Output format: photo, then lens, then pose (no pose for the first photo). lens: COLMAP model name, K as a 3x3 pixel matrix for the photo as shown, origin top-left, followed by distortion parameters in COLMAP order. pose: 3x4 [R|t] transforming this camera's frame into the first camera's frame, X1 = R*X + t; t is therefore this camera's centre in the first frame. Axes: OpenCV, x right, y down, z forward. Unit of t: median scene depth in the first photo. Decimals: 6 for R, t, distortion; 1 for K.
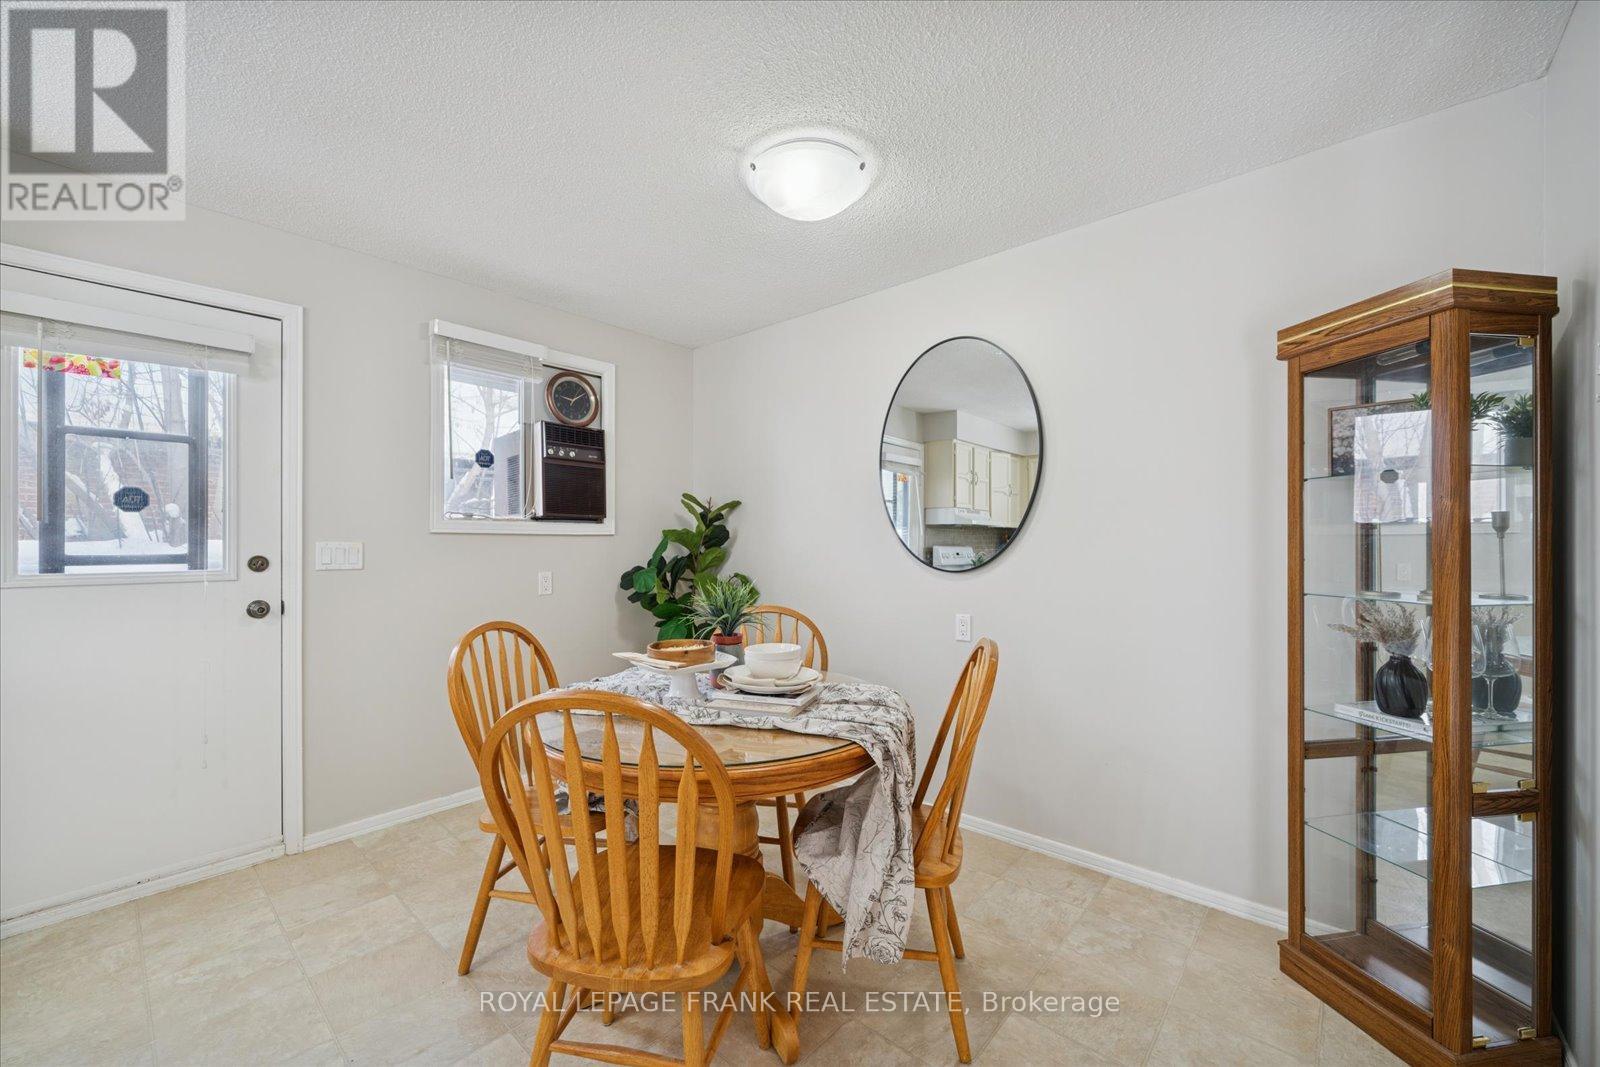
lens RADIAL K [[643.6, 0, 776.4], [0, 643.6, 540.9], [0, 0, 1]] dist [-0.000504, -0.000004]
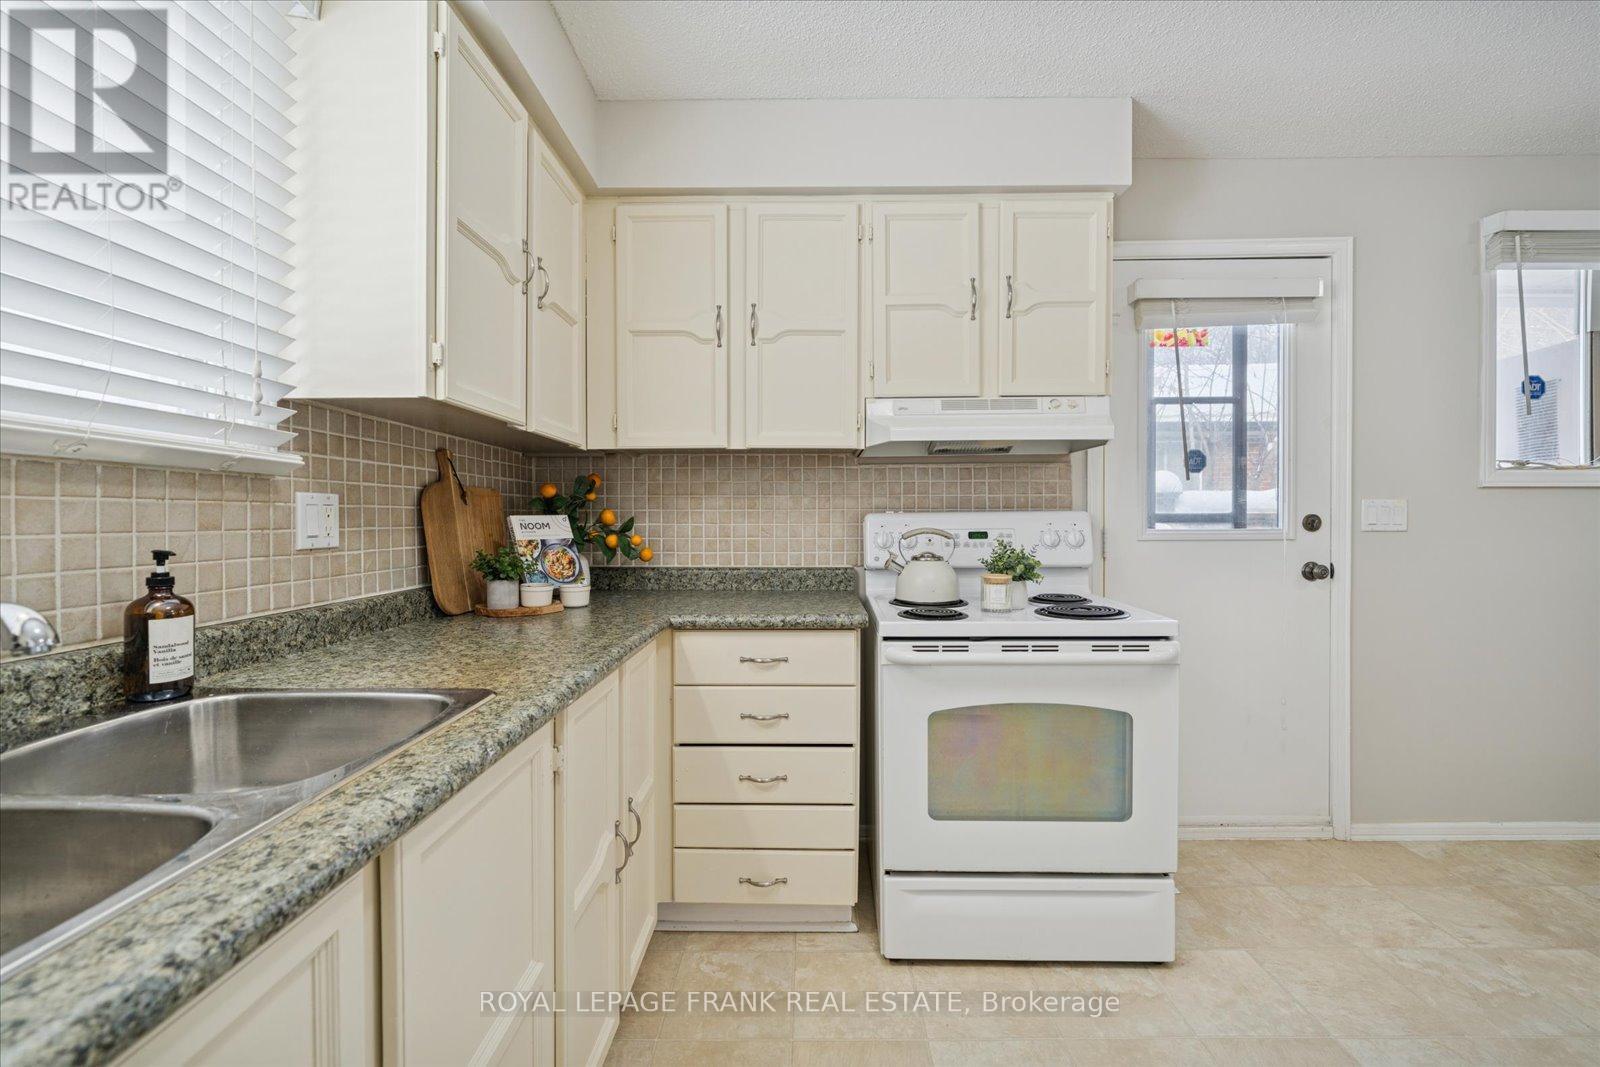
lens RADIAL K [[671.0, 0, 806.3], [0, 671.0, 531.9], [0, 0, 1]] dist [-0.000994, 0.000050]
pose [[0.667099, 0.009871, -0.744904, -0.544926], [0.008736, 0.999740, 0.021072, 0.020414], [0.744918, -0.020564, 0.666839, -0.195354]]
